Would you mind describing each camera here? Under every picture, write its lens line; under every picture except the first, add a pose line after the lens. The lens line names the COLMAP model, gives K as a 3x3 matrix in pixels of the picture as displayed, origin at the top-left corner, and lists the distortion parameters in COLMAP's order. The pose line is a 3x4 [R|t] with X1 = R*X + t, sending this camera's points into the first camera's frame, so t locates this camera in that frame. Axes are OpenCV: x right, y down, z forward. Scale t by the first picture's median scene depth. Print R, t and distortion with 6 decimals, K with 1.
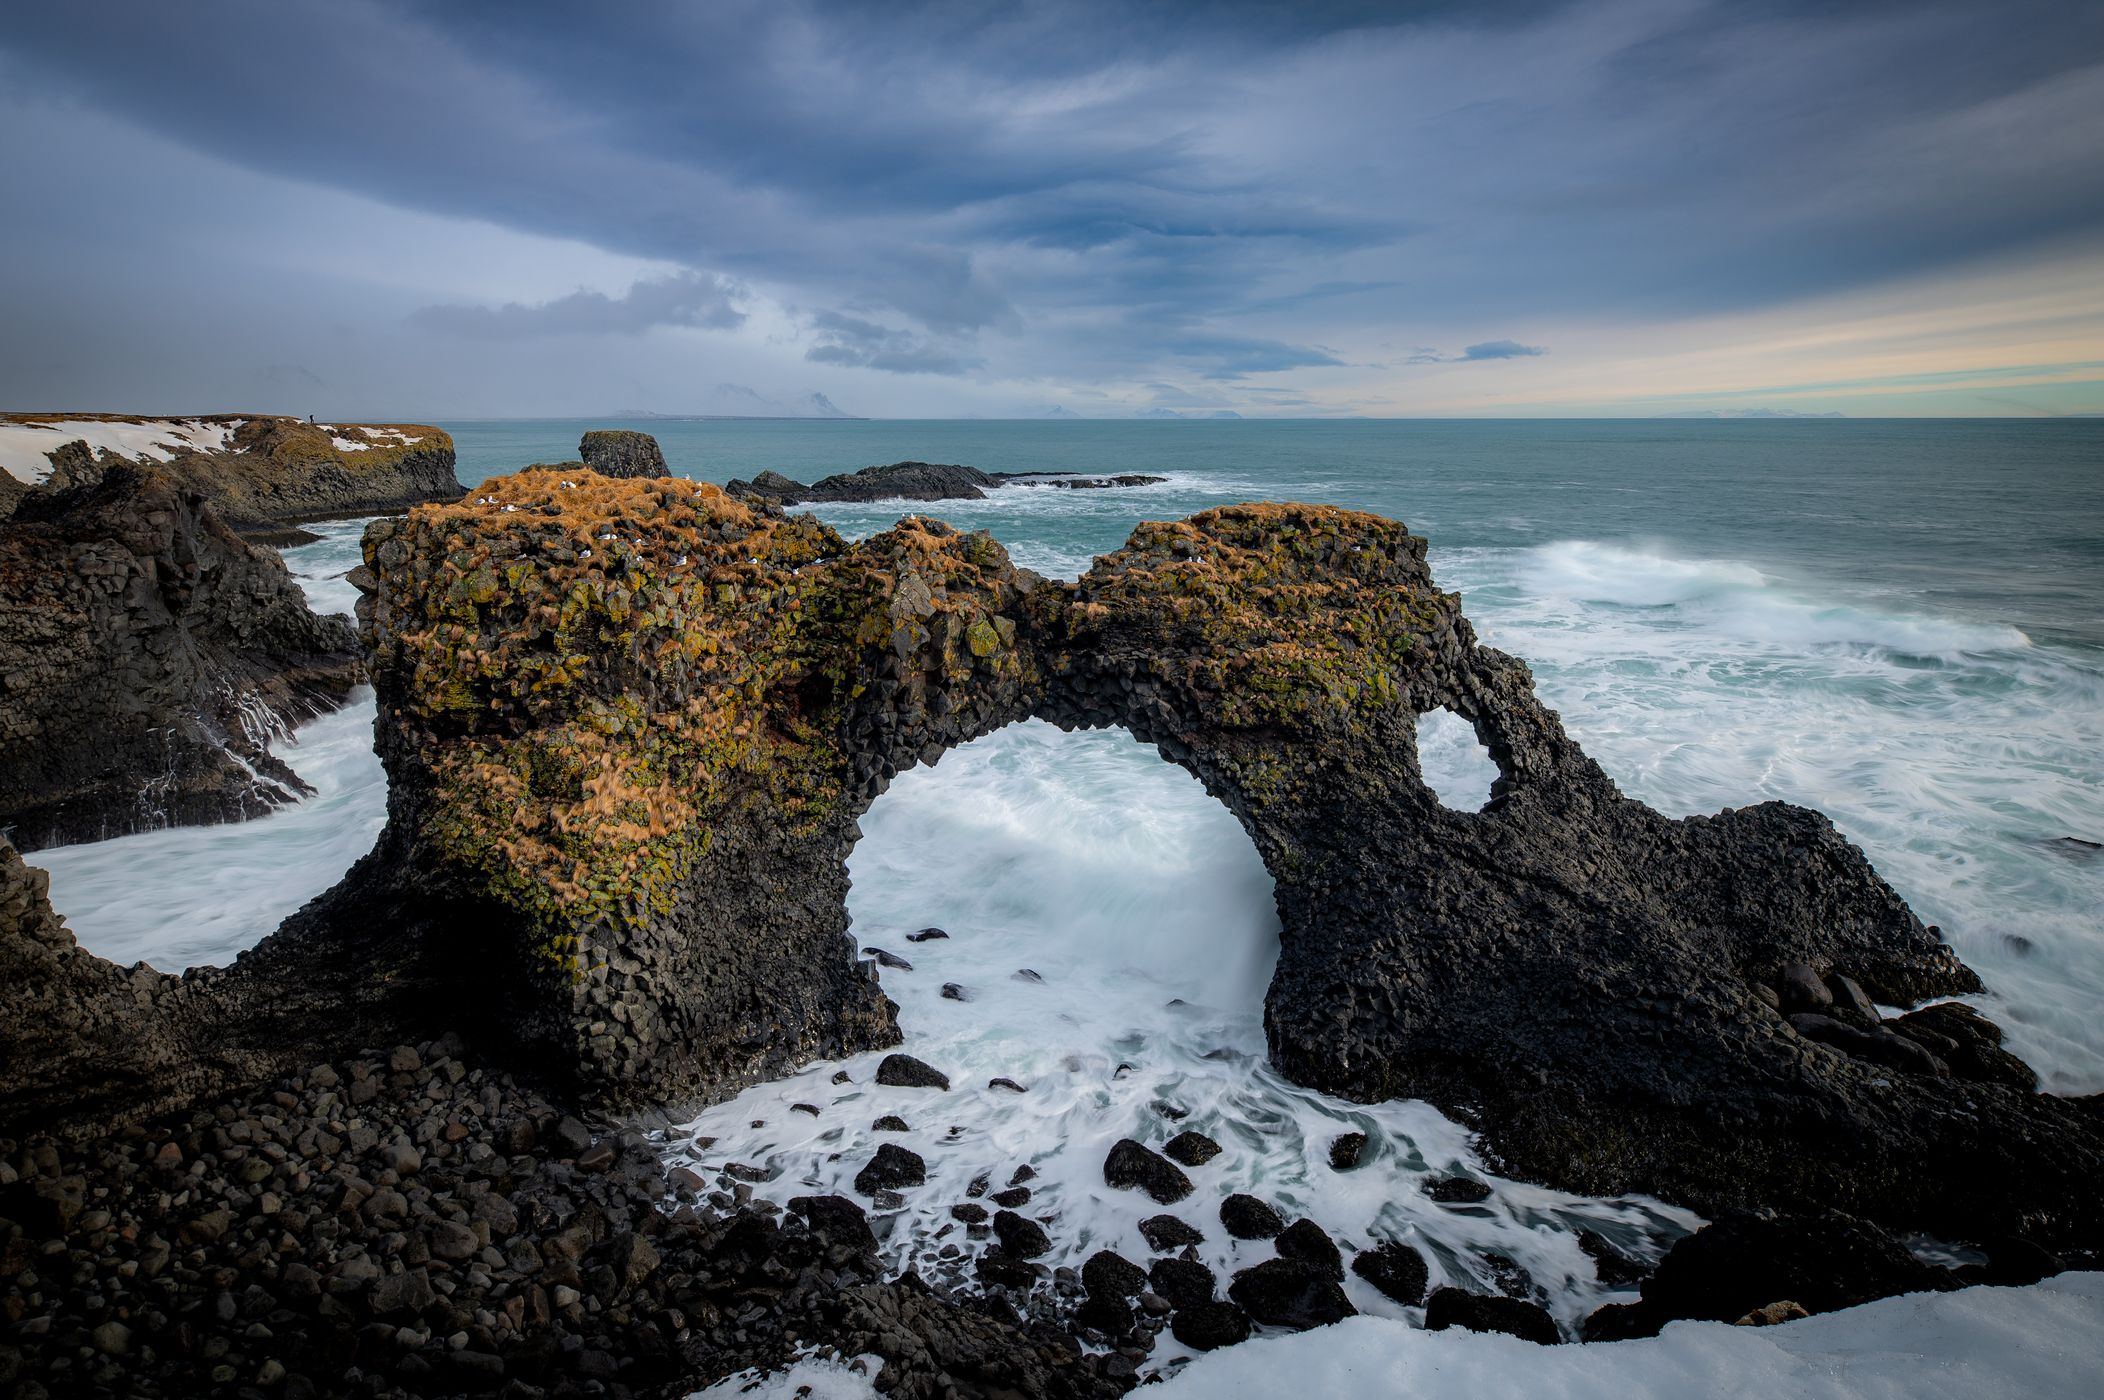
lens RADIAL K [[1258.0, 0, 1028.2], [0, 1258.0, 588.6], [0, 0, 1]] dist [0.005418, -0.001544]
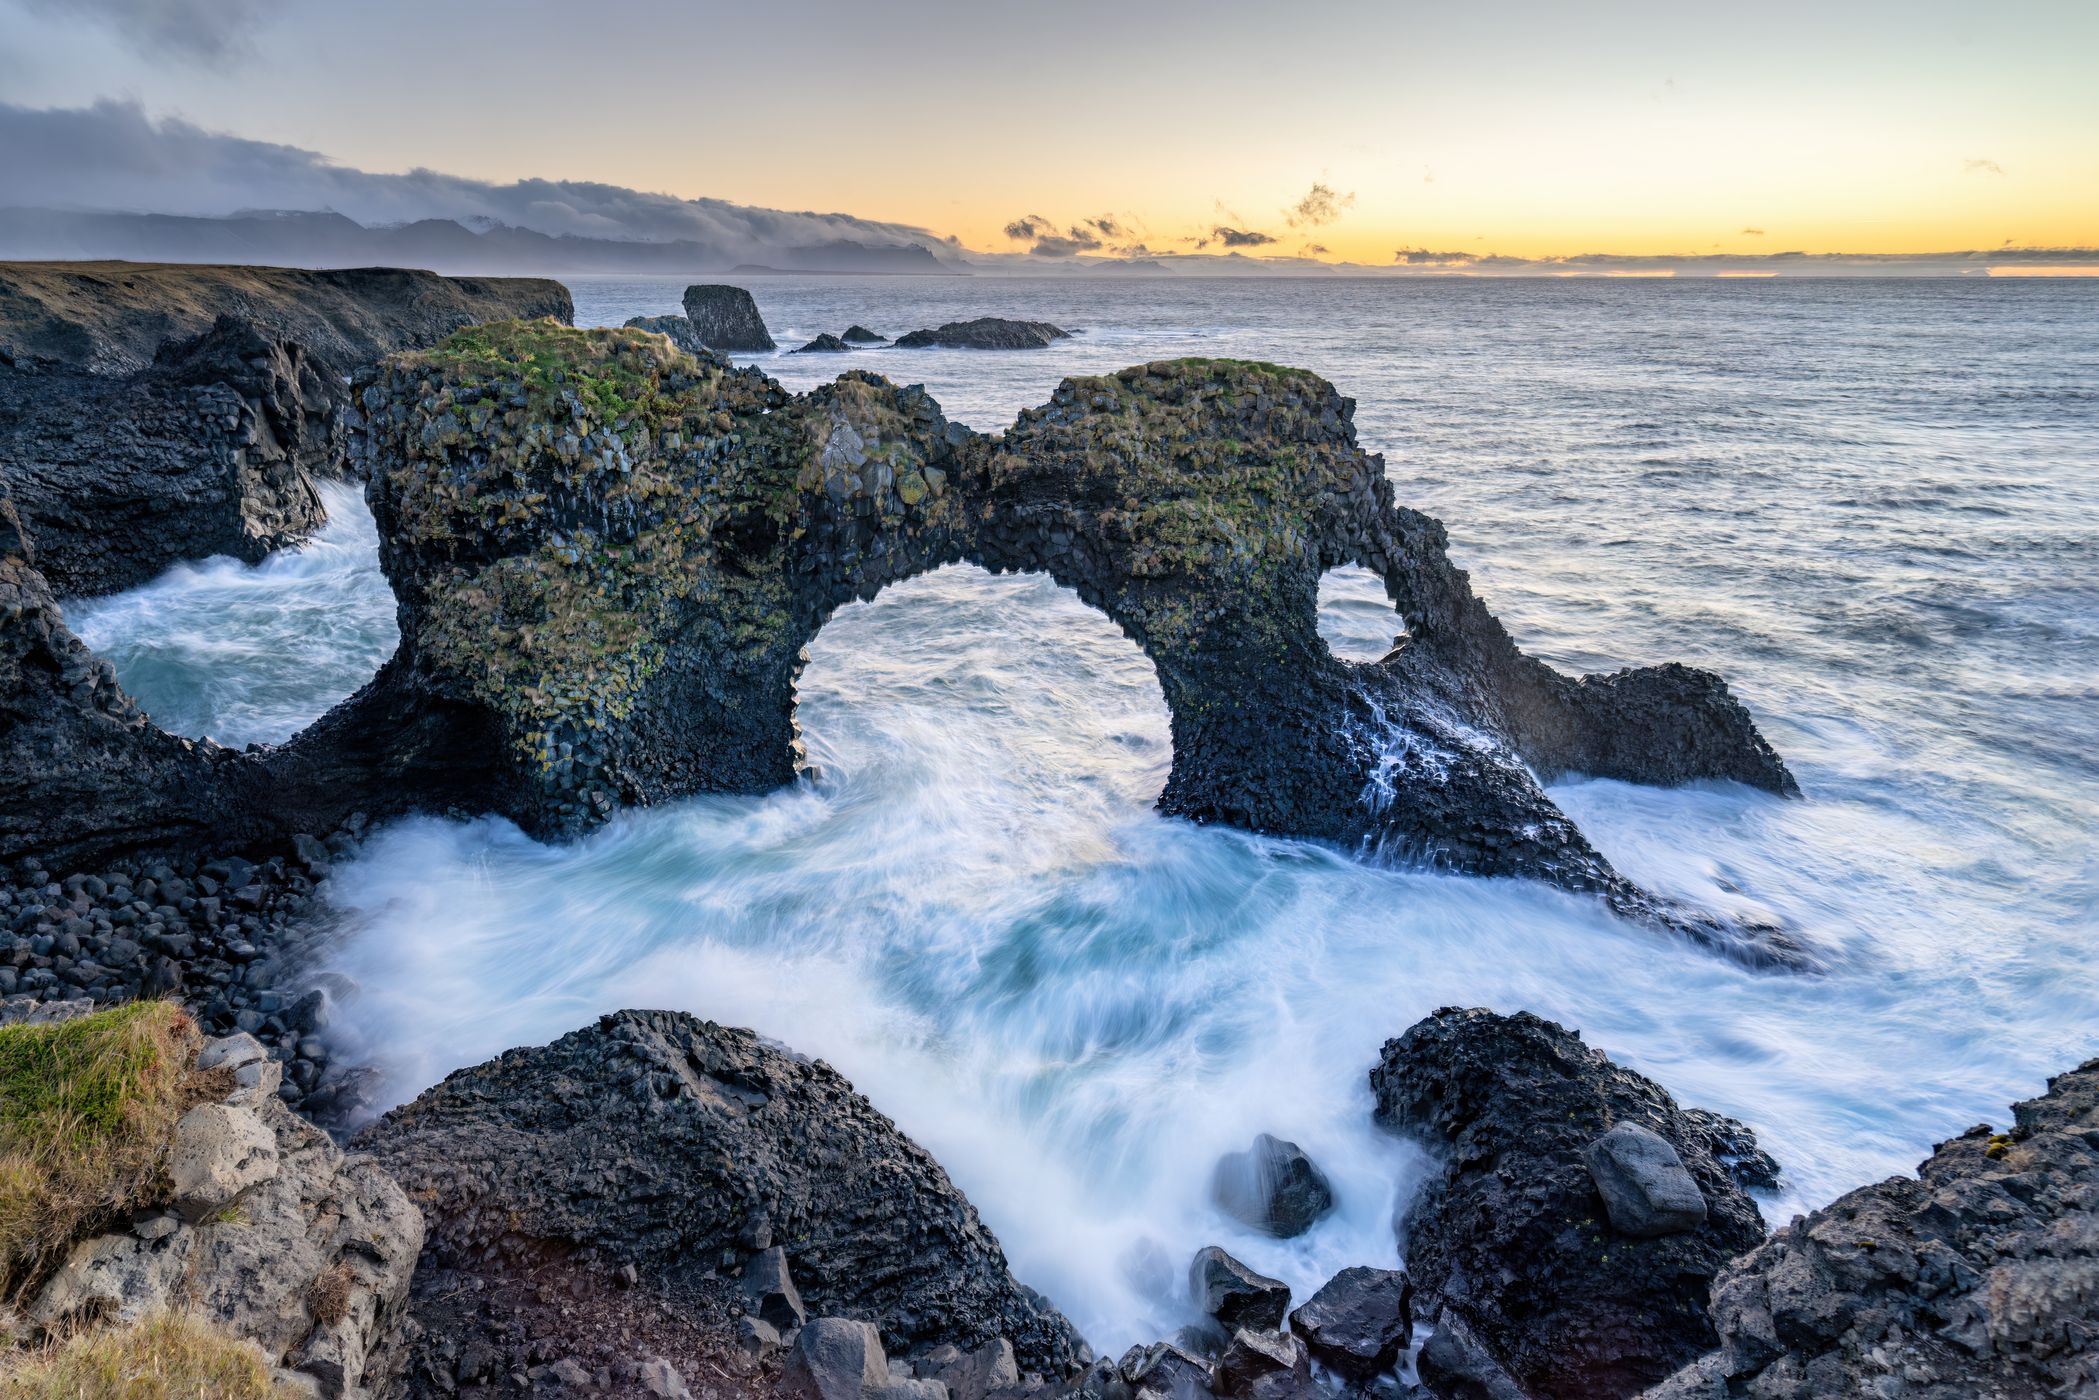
lens RADIAL K [[1147.5, 0, 987.2], [0, 1147.5, 708.7], [0, 0, 1]] dist [0.001314, 0.000263]
pose [[0.993545, 0.043856, -0.104623, 0.141825], [-0.019020, 0.973595, 0.227487, -0.001275], [0.111837, -0.224029, 0.968144, 0.000581]]
